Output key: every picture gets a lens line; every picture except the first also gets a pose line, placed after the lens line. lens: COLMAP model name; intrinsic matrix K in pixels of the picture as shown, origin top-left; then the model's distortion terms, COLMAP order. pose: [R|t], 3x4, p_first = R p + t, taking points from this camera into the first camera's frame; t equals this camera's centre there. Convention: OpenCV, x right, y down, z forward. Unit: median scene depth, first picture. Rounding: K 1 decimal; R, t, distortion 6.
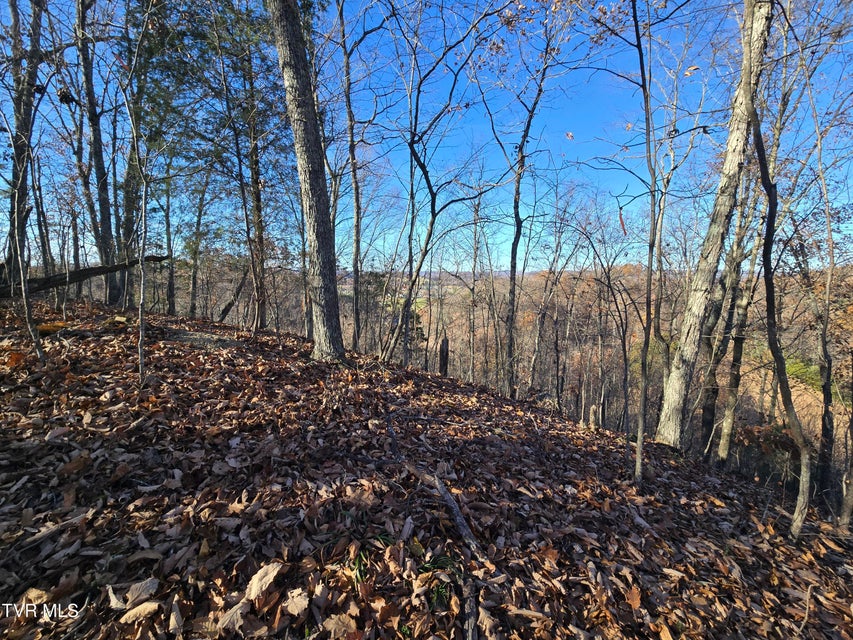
lens RADIAL K [[347.1, 0, 426.5], [0, 347.1, 320.0], [0, 0, 1]] dist [0.003085, 0.000313]
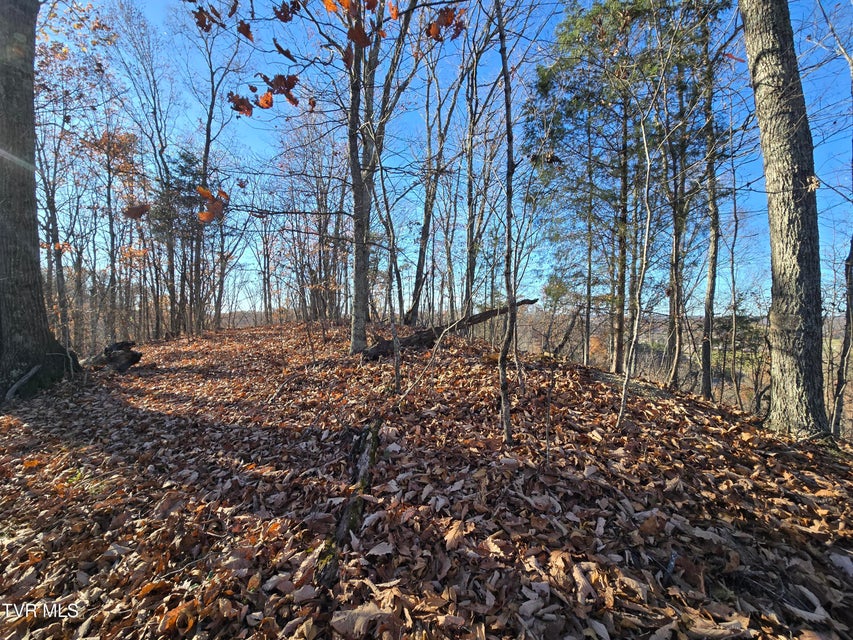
lens RADIAL K [[347.1, 0, 426.3], [0, 347.1, 319.3], [0, 0, 1]] dist [0.003085, 0.000313]
pose [[0.738042, 0.007096, -0.674718, -0.489071], [-0.096485, 0.990779, -0.095121, 0.030970], [0.667821, 0.135304, 0.731921, -0.034661]]
